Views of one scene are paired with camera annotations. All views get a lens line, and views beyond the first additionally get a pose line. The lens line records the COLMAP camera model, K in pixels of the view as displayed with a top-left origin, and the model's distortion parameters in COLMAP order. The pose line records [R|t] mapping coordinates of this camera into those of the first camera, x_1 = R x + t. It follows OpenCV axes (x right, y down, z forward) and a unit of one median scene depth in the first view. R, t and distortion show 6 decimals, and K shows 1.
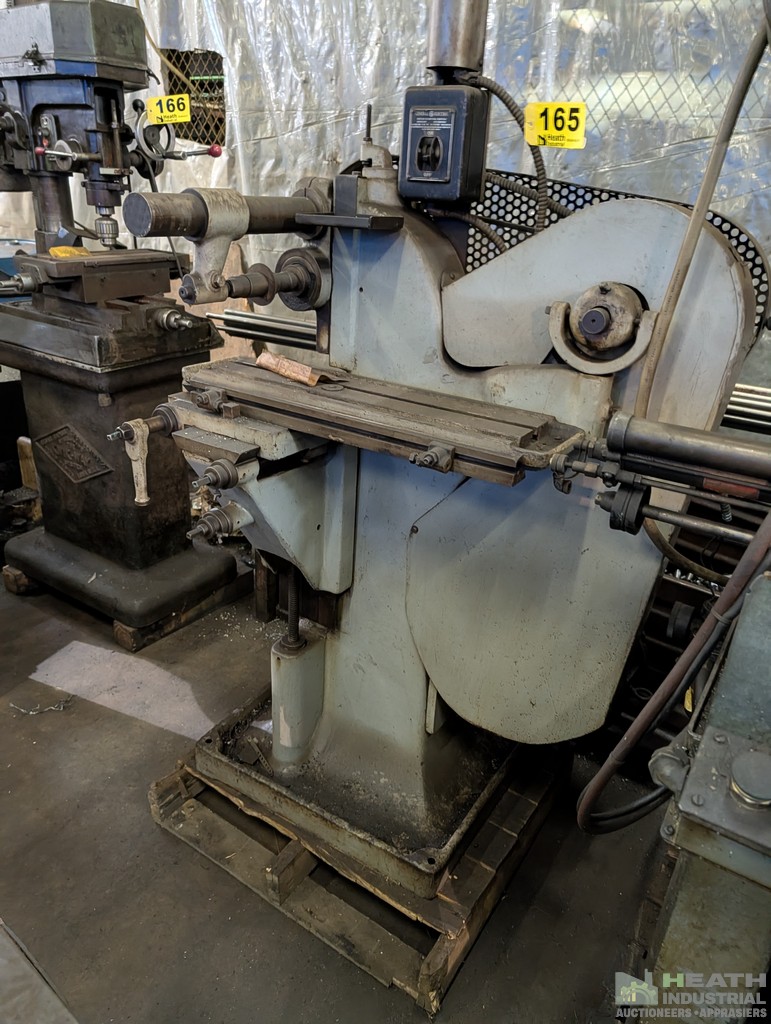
lens RADIAL K [[736.8, 0, 385.5], [0, 736.8, 512.0], [0, 0, 1]] dist [0.008931, -0.005997]
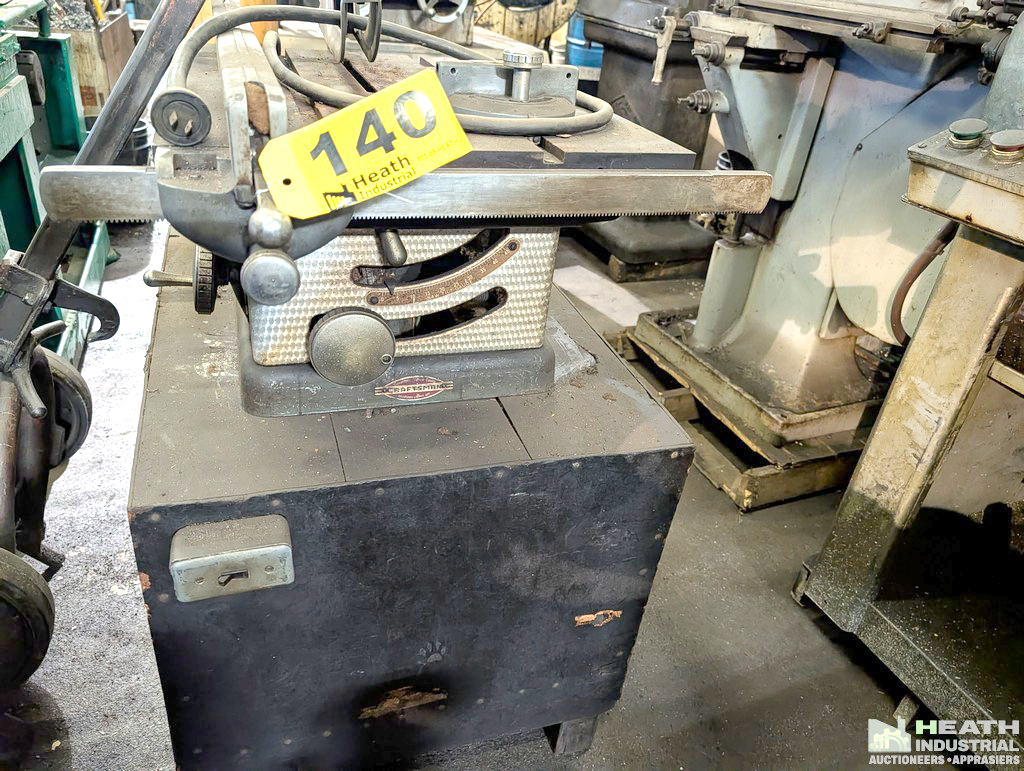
lens RADIAL K [[750.8, 0, 509.1], [0, 750.8, 369.7], [0, 0, 1]] dist [0.000934, -0.007374]
pose [[0.827347, 0.303061, -0.472918, 0.227765], [-0.281273, 0.952320, 0.118203, 0.342756], [0.486192, 0.035224, 0.873142, -0.291891]]
